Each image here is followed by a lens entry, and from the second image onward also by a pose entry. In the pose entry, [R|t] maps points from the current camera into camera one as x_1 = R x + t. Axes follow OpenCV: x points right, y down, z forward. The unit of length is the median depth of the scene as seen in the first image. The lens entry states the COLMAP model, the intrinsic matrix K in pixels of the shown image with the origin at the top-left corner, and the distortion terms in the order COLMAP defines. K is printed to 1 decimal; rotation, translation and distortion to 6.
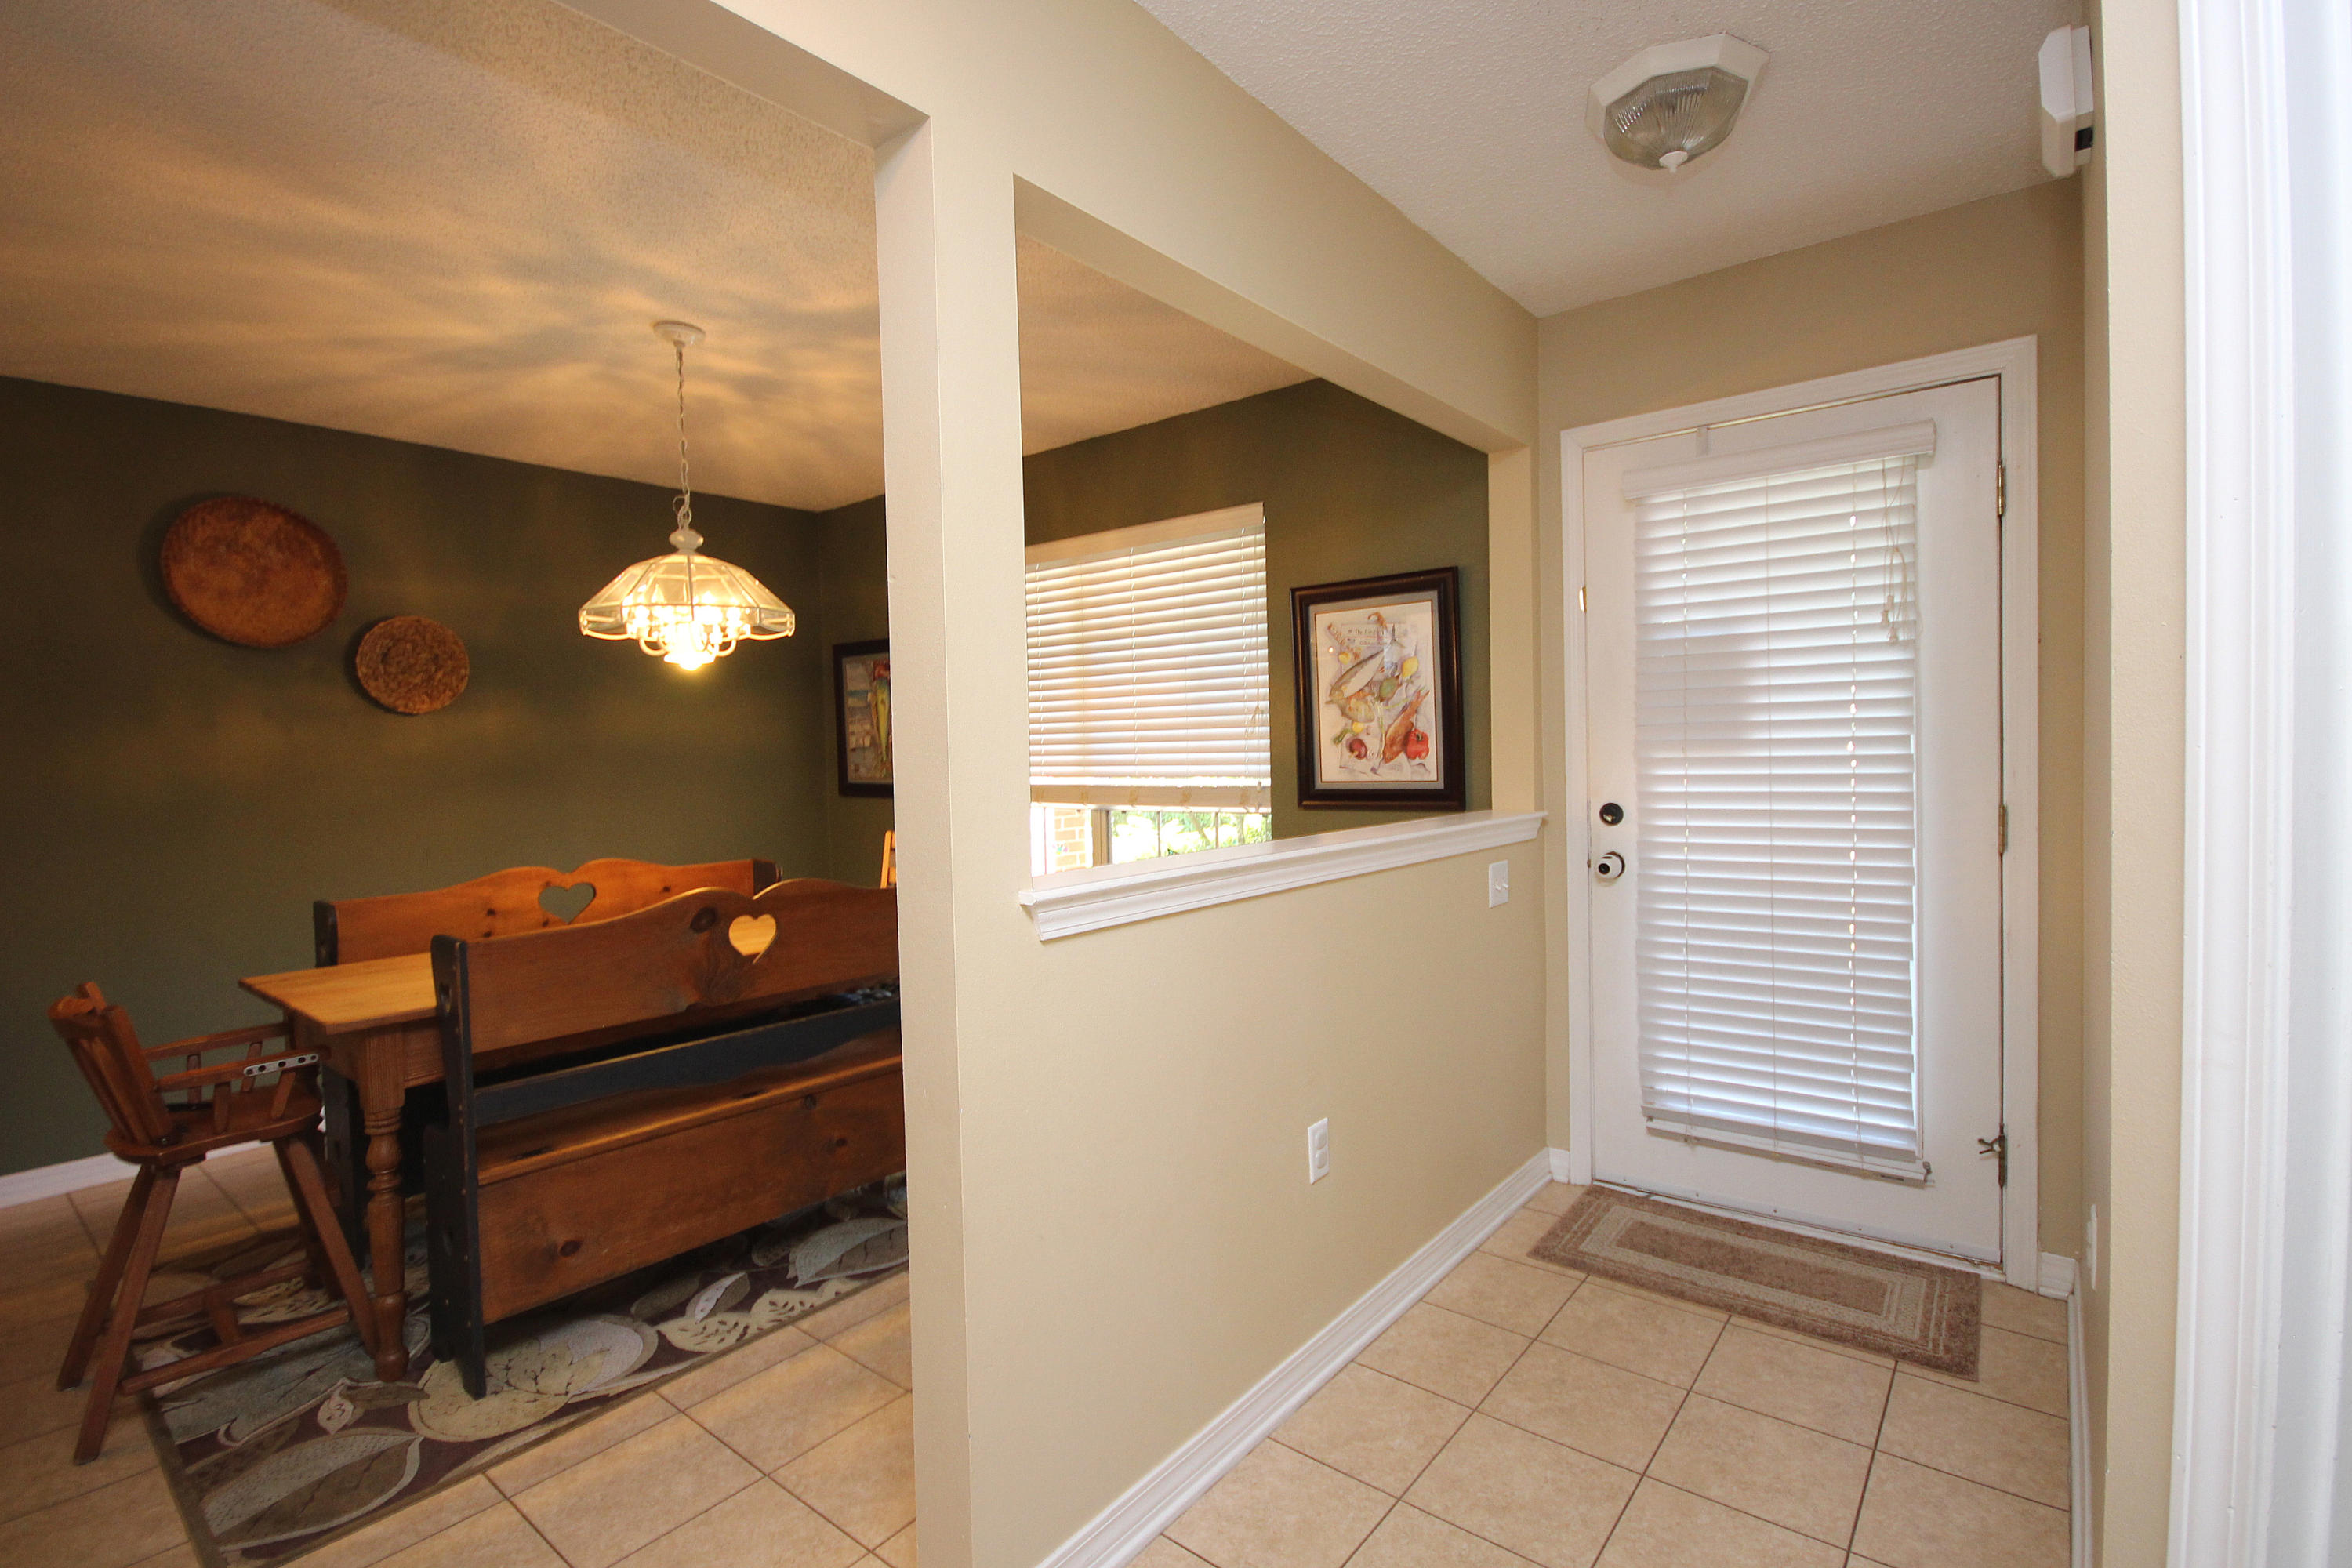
lens RADIAL K [[1092.2, 0, 1179.3], [0, 1092.2, 779.7], [0, 0, 1]] dist [0.000285, 0.000304]
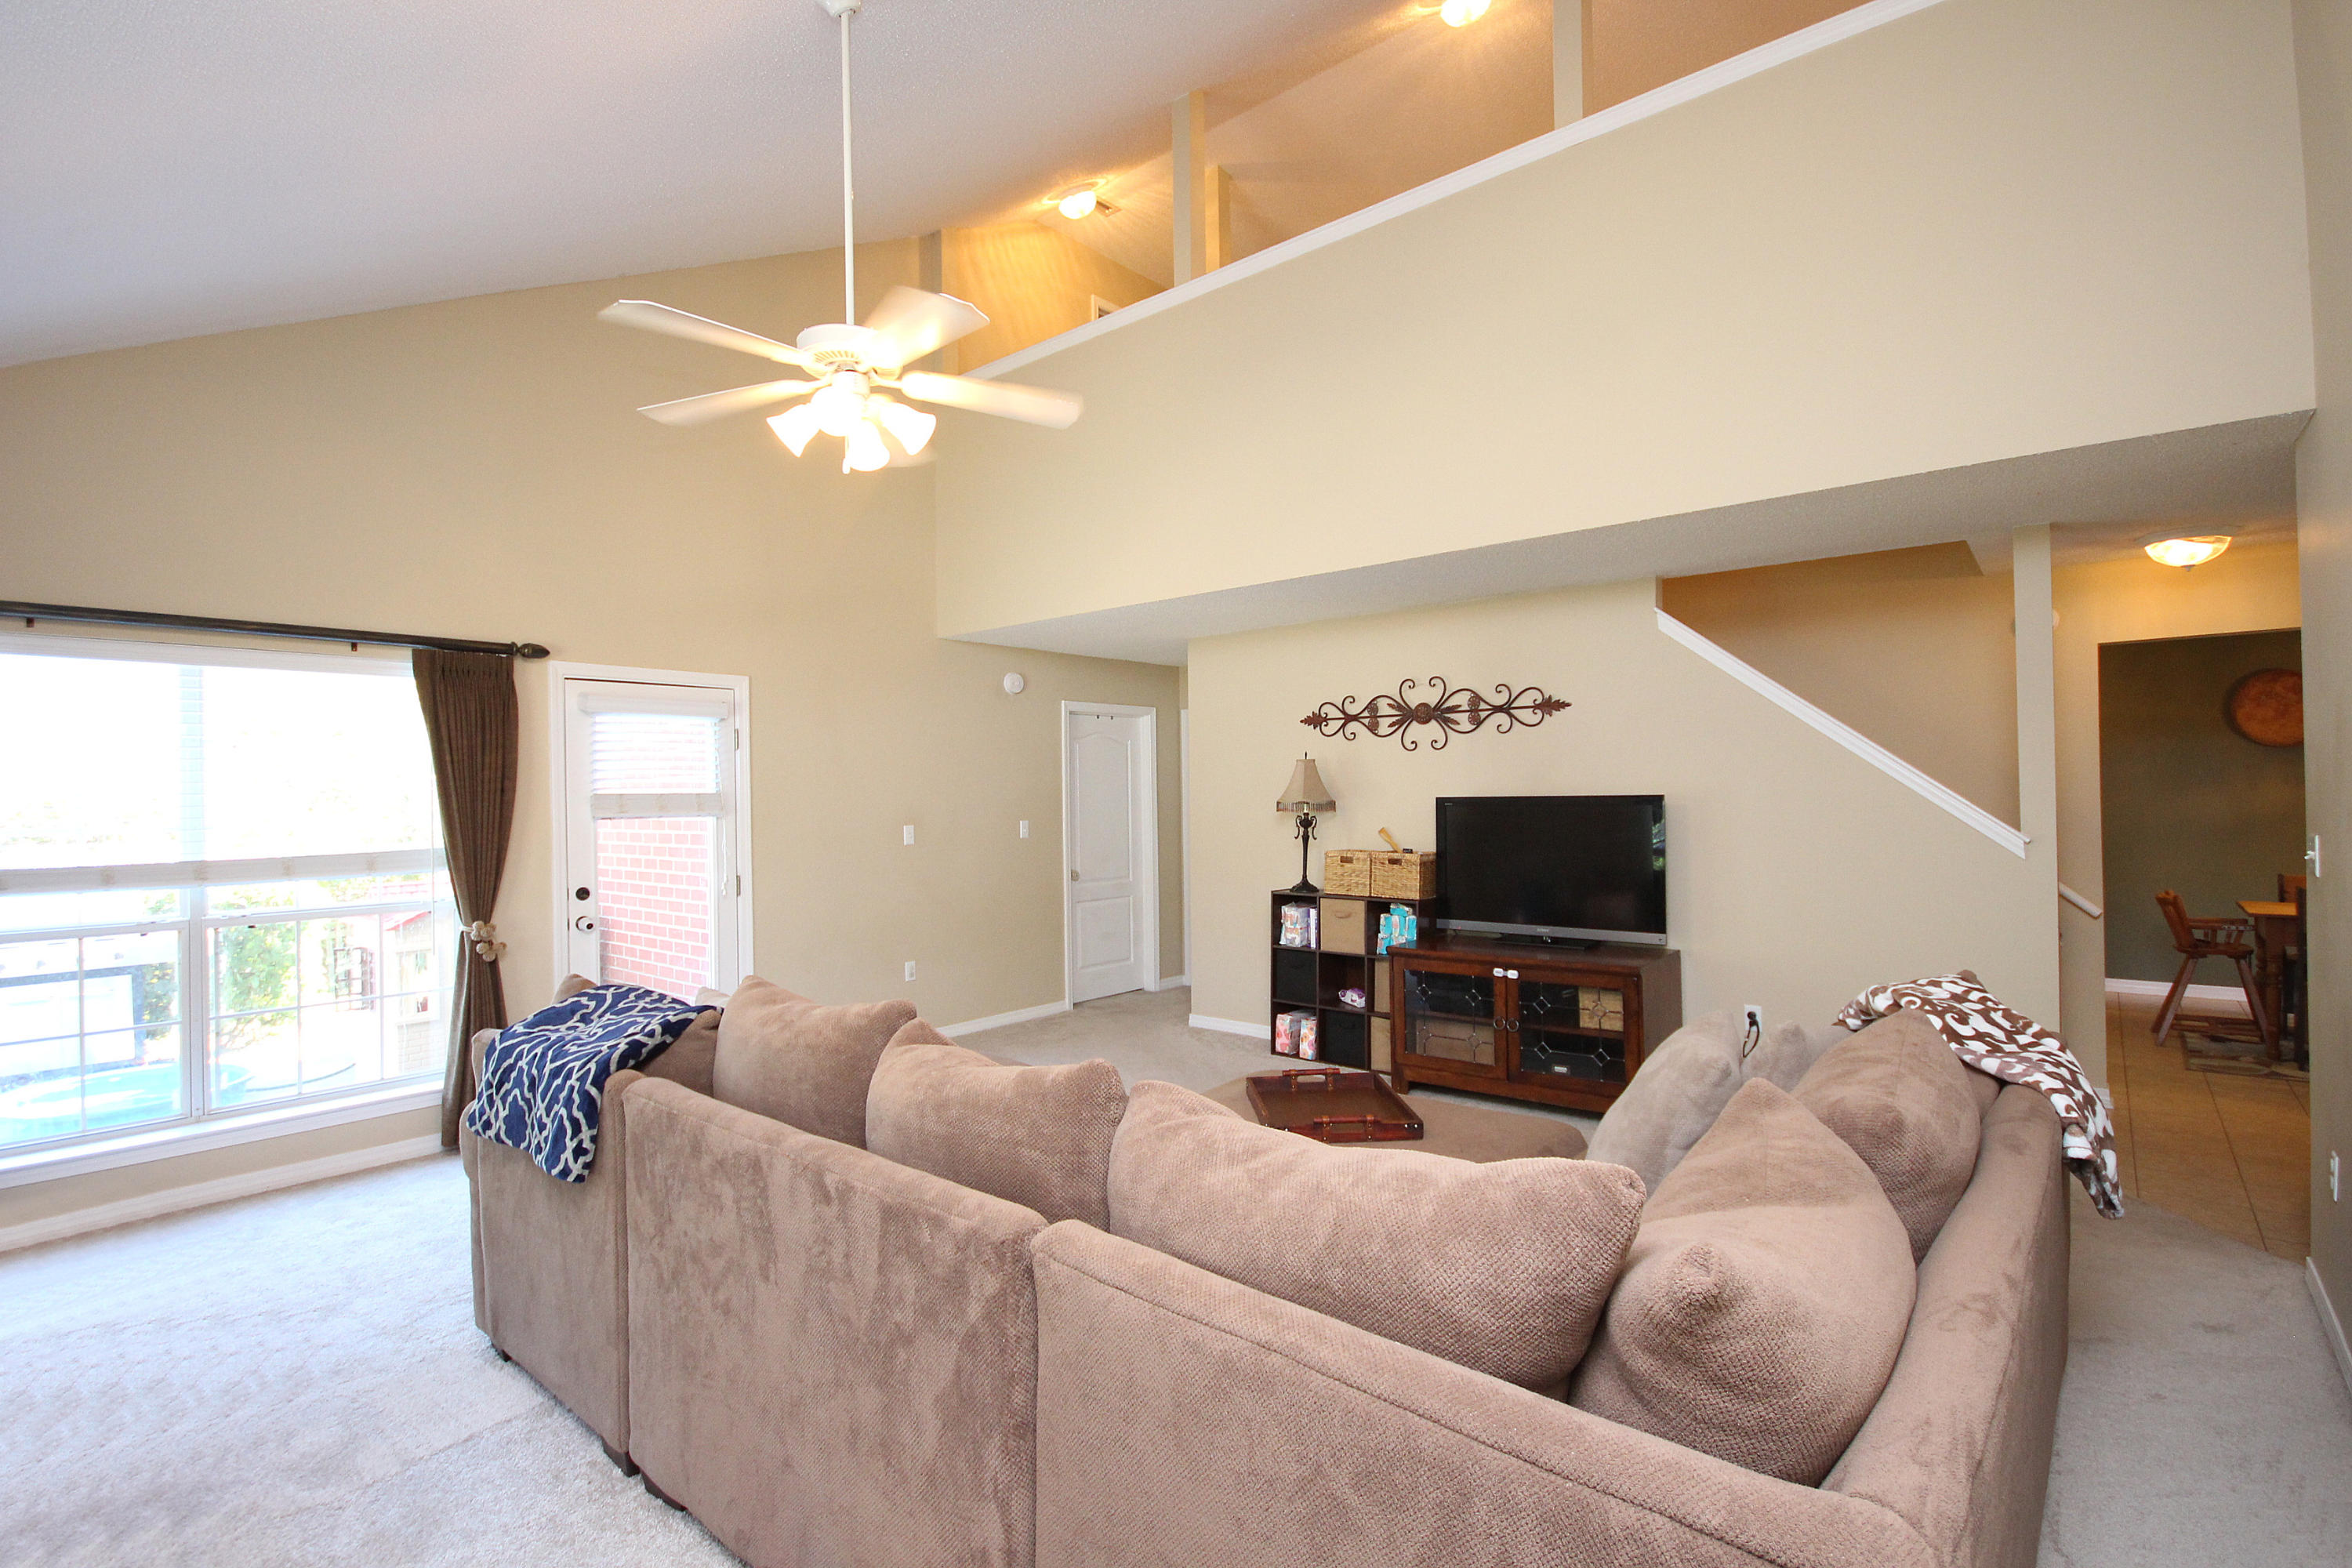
lens RADIAL K [[1092.2, 0, 1179.3], [0, 1092.2, 779.7], [0, 0, 1]] dist [0.000285, 0.000304]
pose [[-0.023429, 0.014432, -0.999621, 1.196512], [-0.011167, 0.999830, 0.014696, -0.069136], [0.999663, 0.011507, -0.023263, -0.955888]]
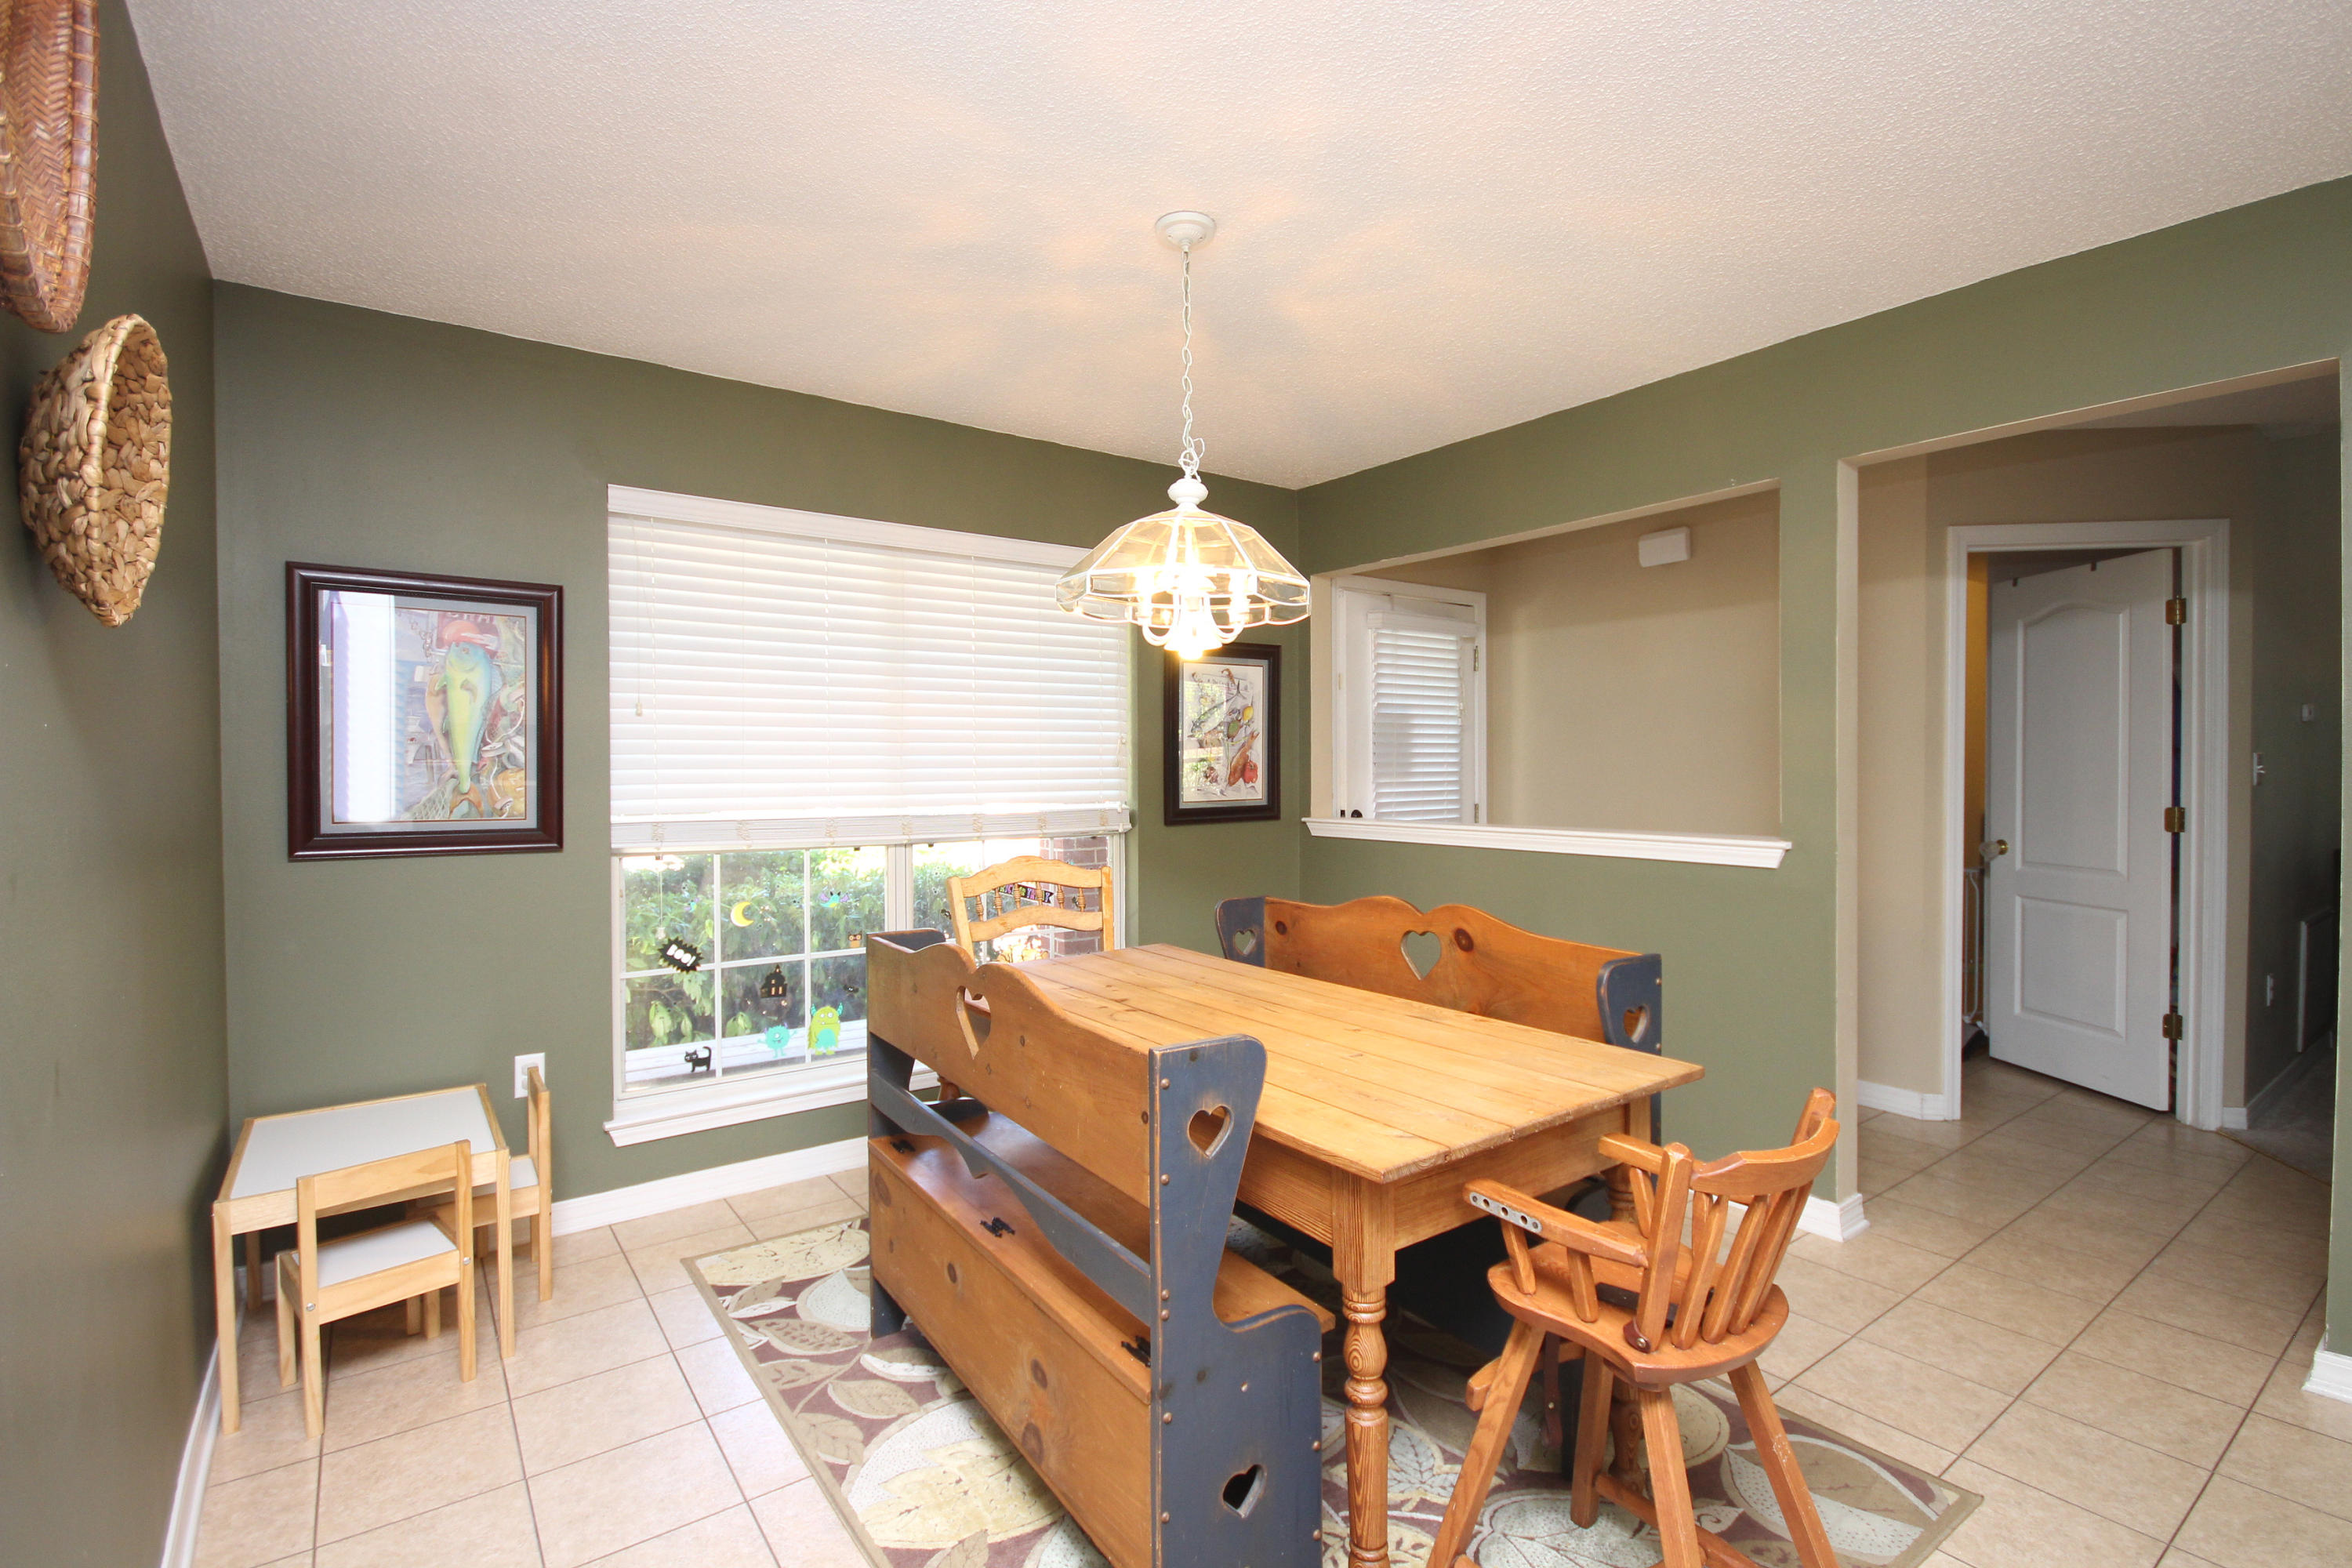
lens RADIAL K [[1092.2, 0, 1179.3], [0, 1092.2, 779.7], [0, 0, 1]] dist [0.000285, 0.000304]
pose [[0.254597, 0.008583, 0.967009, -1.061528], [0.027613, 0.999488, -0.016141, -0.003974], [-0.966653, 0.030811, 0.254230, 0.721373]]
